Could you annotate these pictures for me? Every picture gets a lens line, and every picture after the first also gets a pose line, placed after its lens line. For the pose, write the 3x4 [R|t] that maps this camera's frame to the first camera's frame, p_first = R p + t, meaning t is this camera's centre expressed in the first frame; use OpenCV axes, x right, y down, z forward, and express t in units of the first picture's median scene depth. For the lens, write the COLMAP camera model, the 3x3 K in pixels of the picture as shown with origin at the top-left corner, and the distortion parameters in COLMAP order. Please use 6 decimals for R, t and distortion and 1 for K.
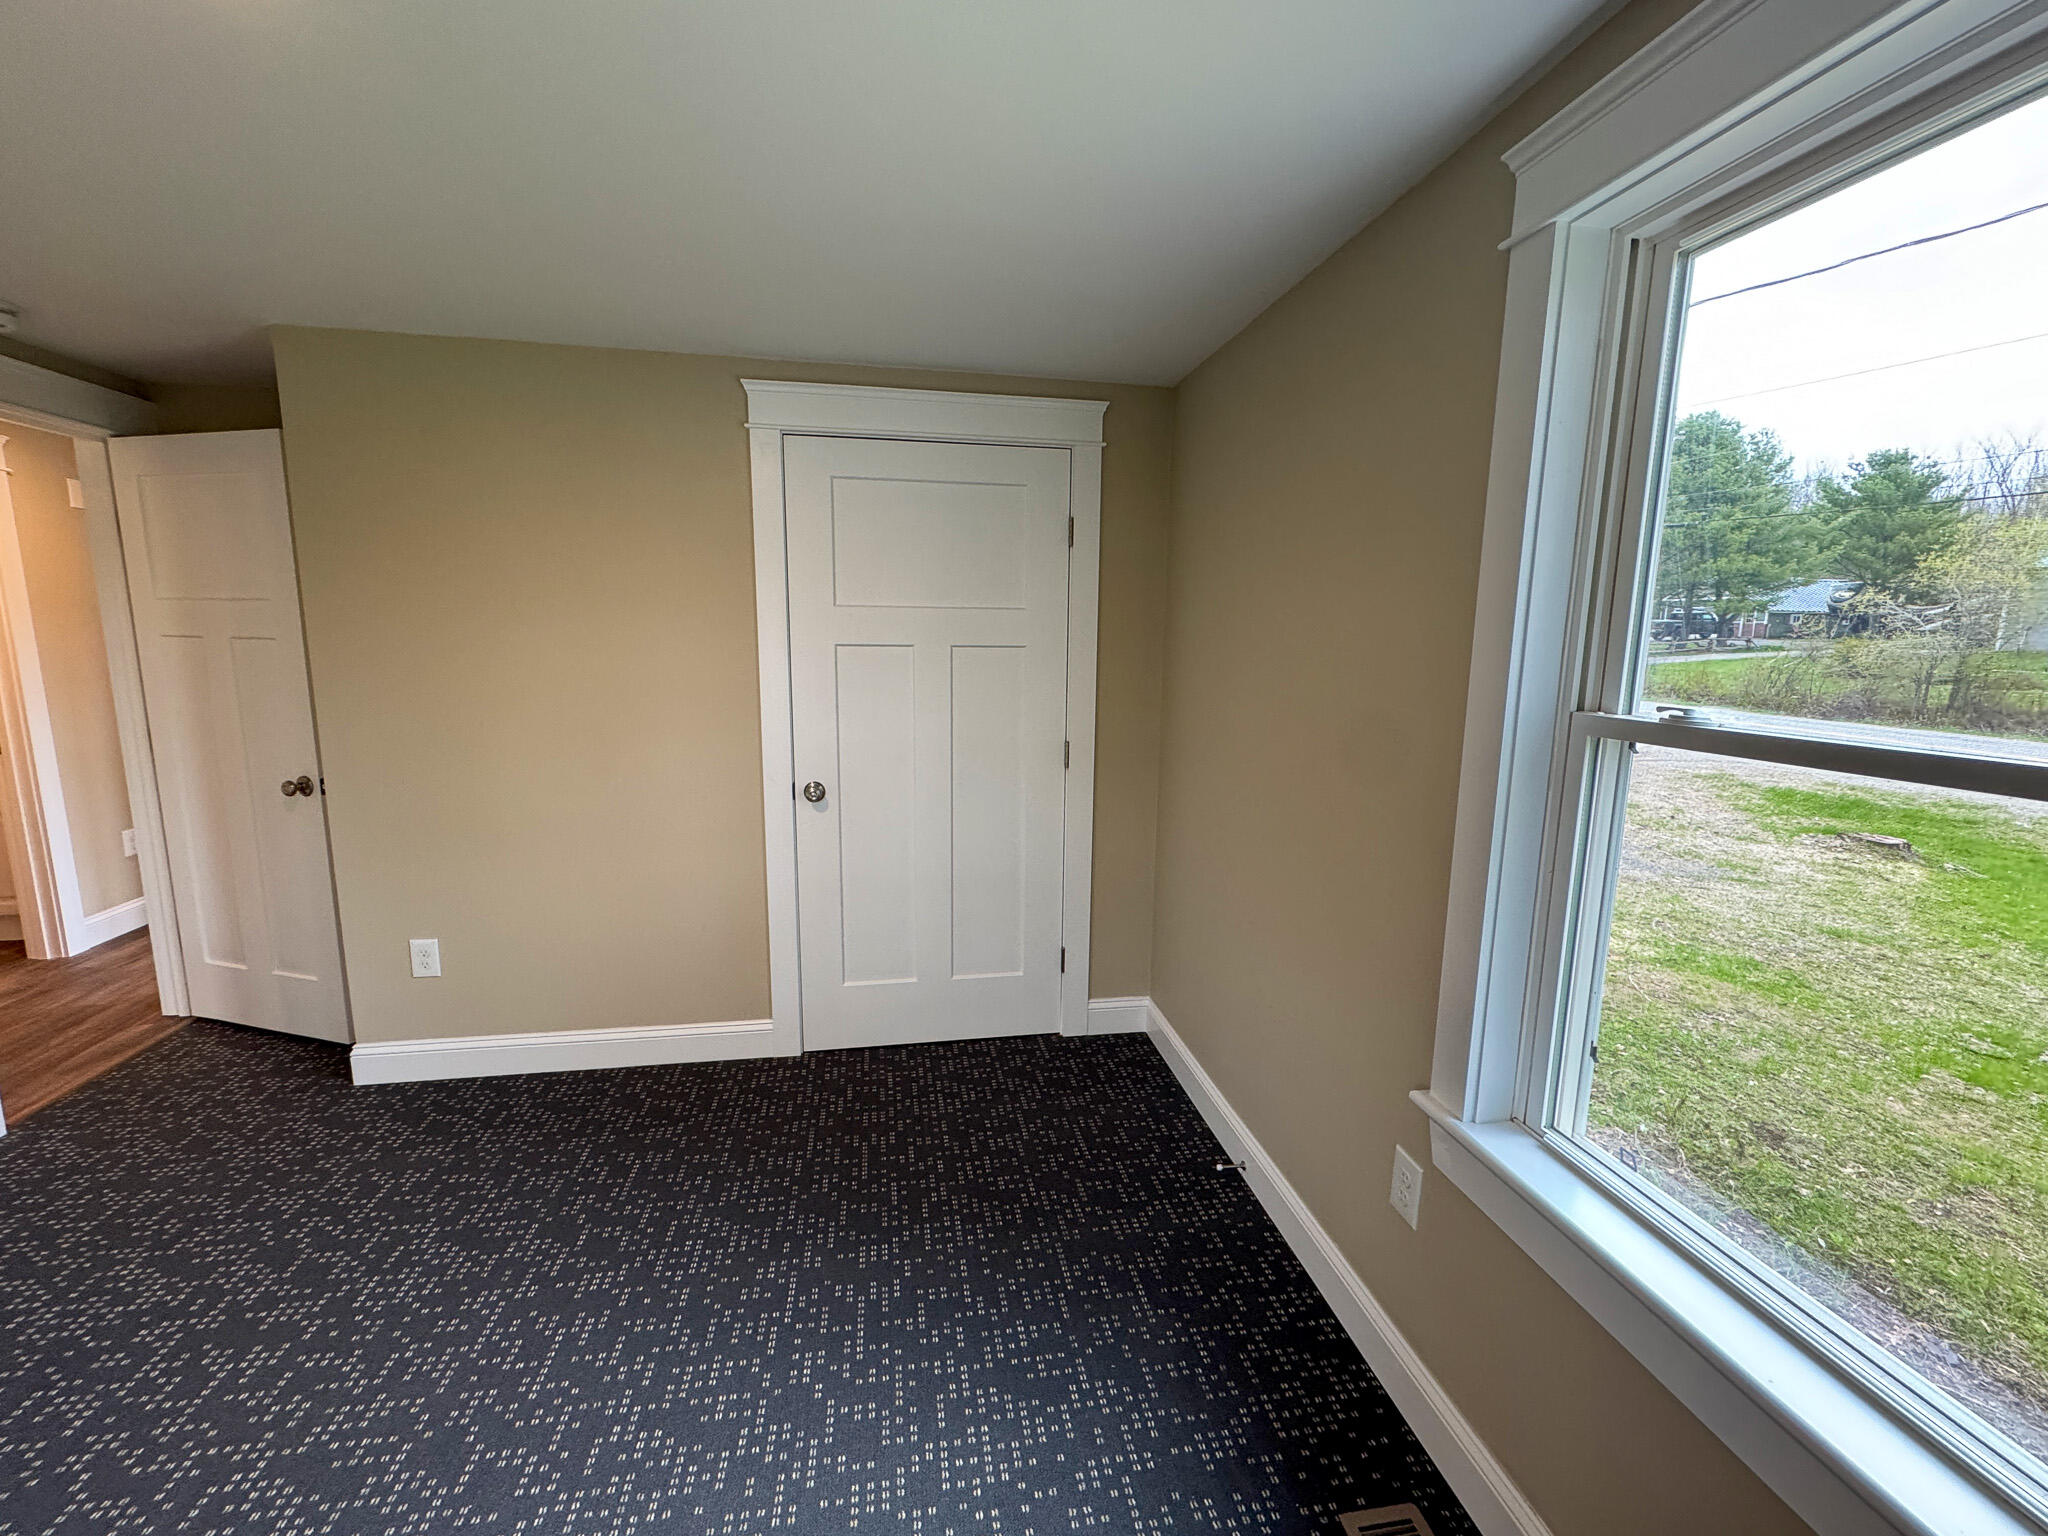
lens RADIAL K [[827.7, 0, 1021.5], [0, 827.7, 766.5], [0, 0, 1]] dist [-0.001728, 0.000490]
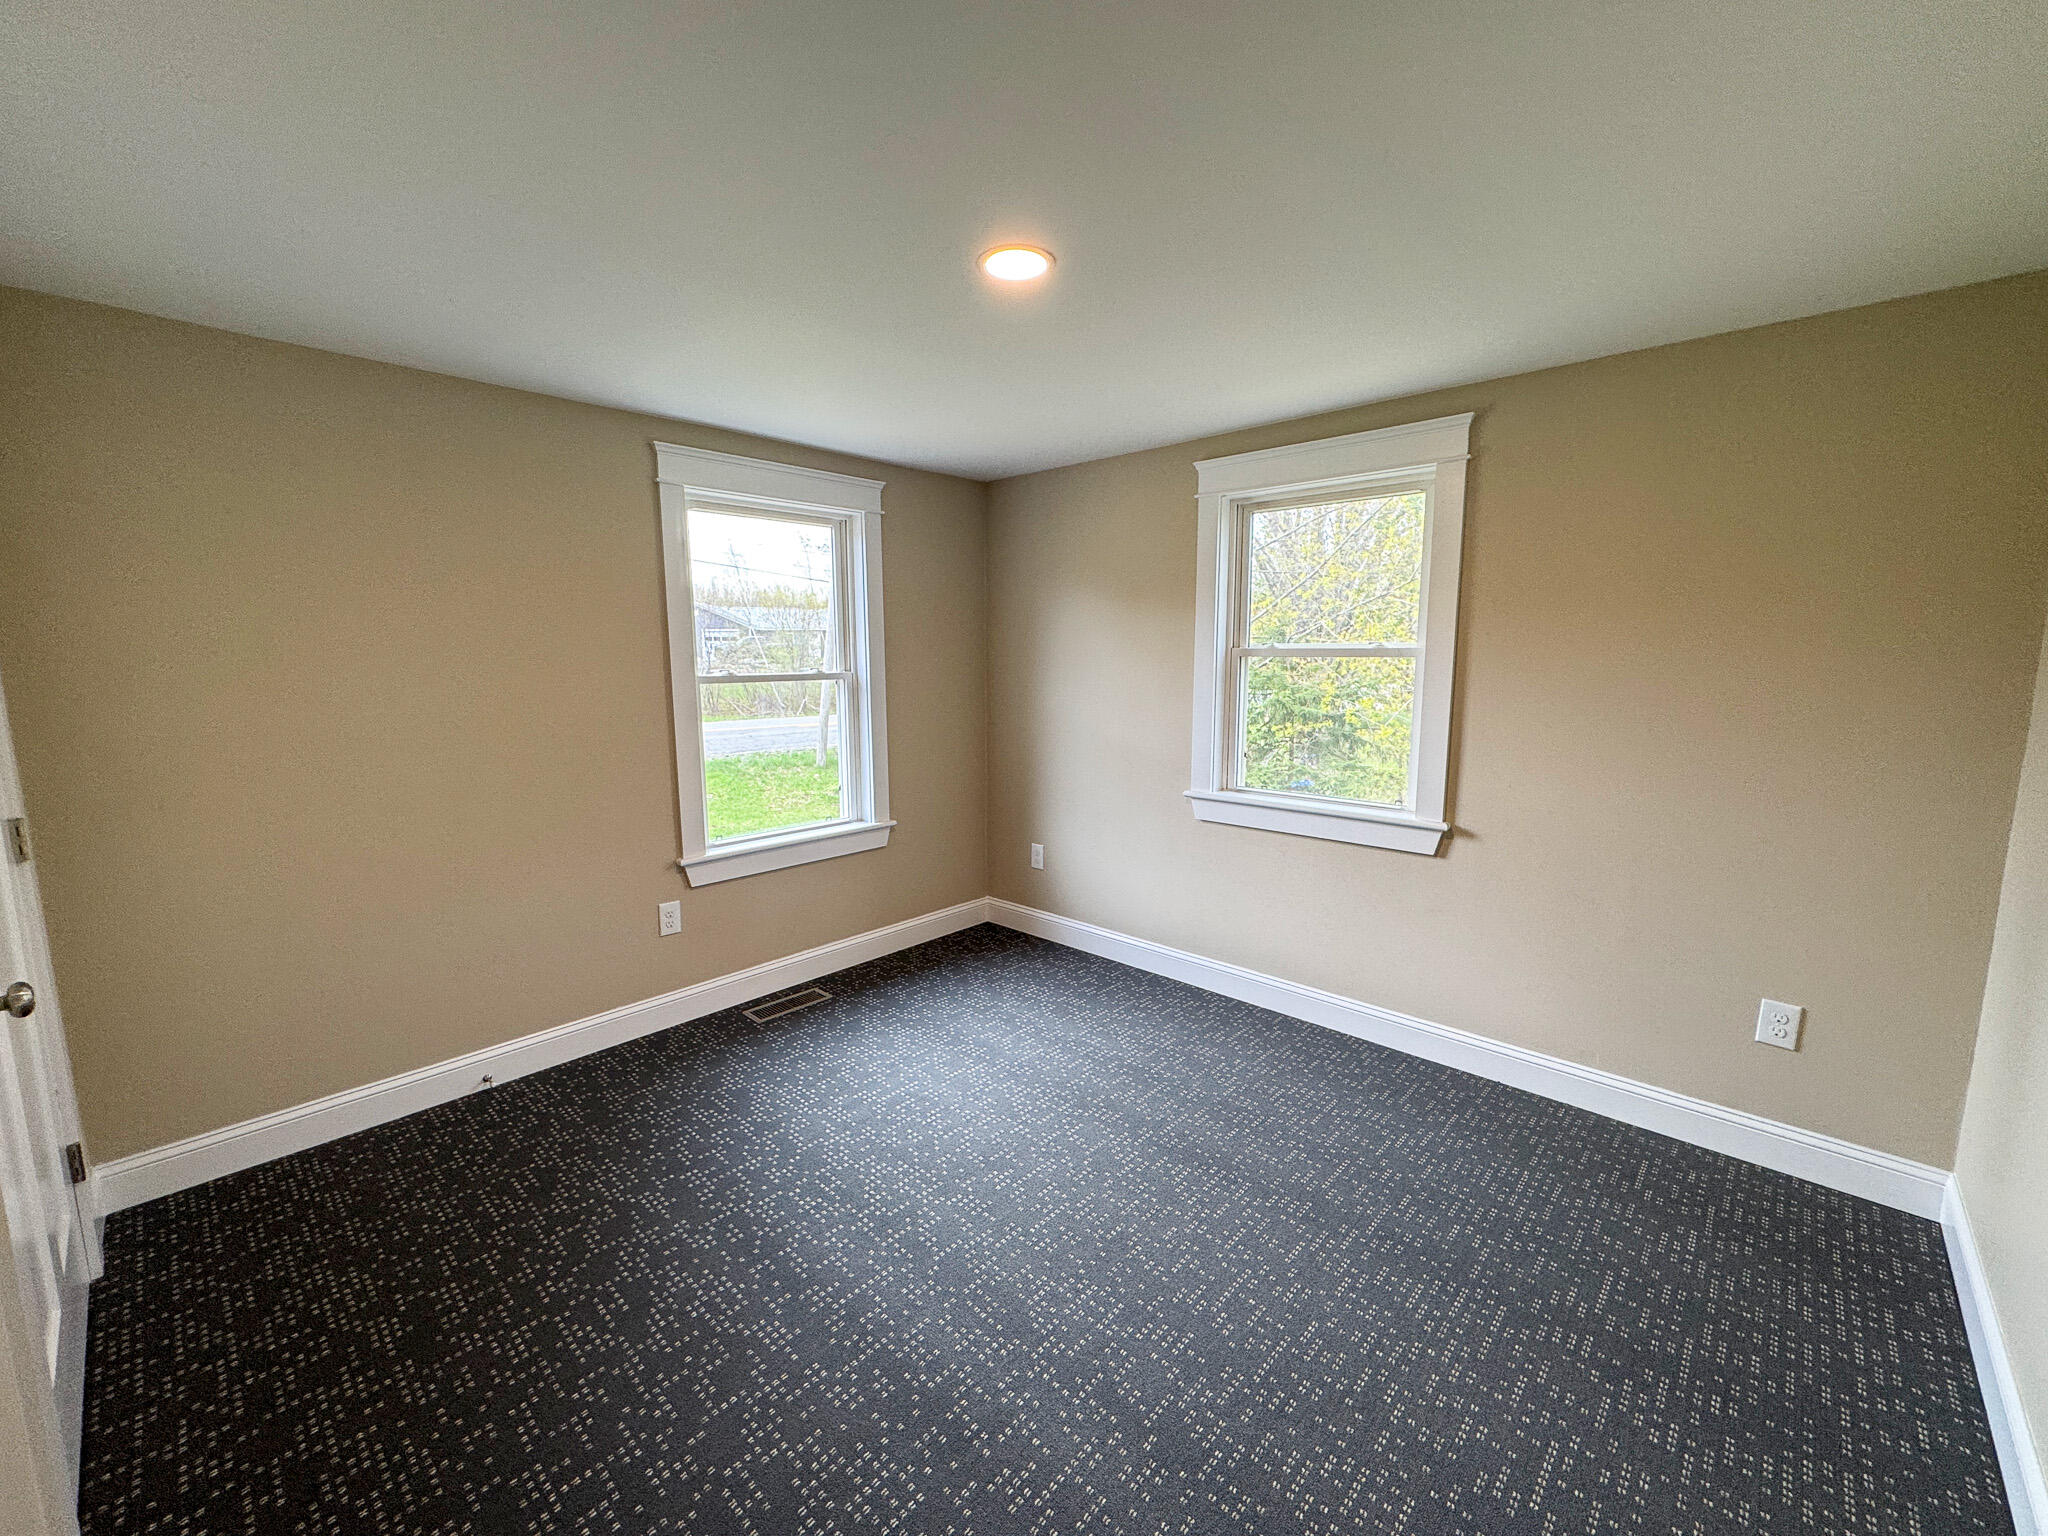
lens RADIAL K [[827.7, 0, 1010.2], [0, 827.7, 762.0], [0, 0, 1]] dist [-0.001728, 0.000490]
pose [[-0.589652, -0.113723, 0.799611, -0.892217], [0.125588, 0.965085, 0.229869, -0.122646], [-0.797833, 0.235964, -0.554782, 0.764262]]
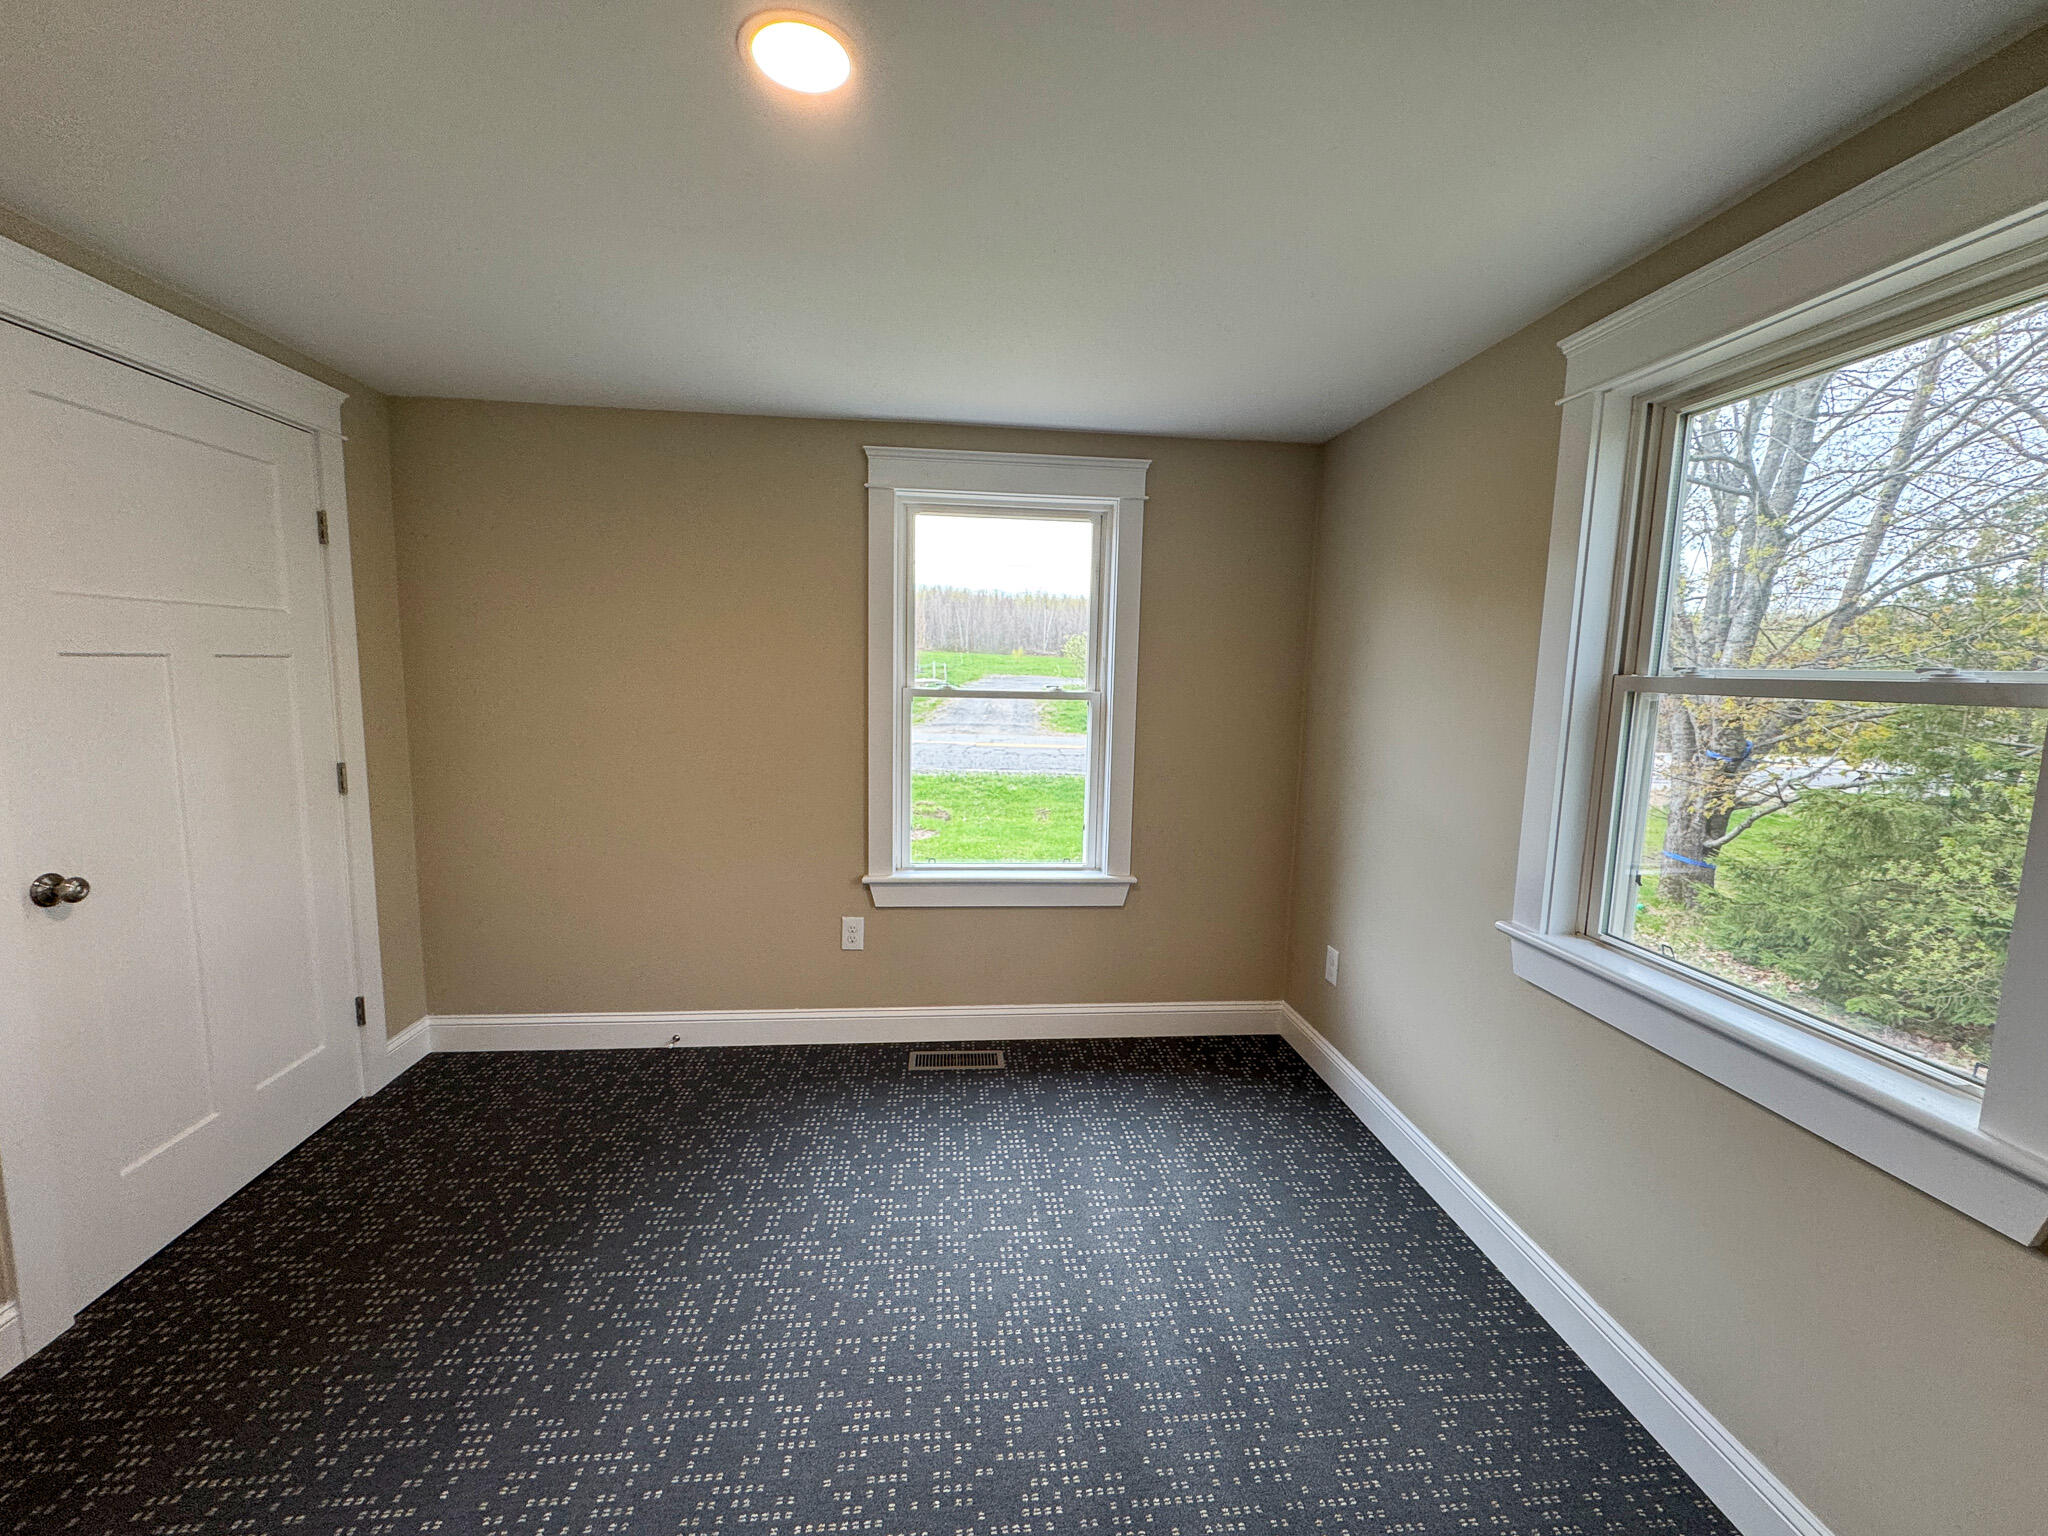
lens RADIAL K [[827.7, 0, 1009.6], [0, 827.7, 749.2], [0, 0, 1]] dist [-0.001728, 0.000490]
pose [[0.080732, -0.105148, 0.991174, -0.788118], [0.134085, 0.986527, 0.093734, -0.031836], [-0.987676, 0.125334, 0.093743, 0.218550]]
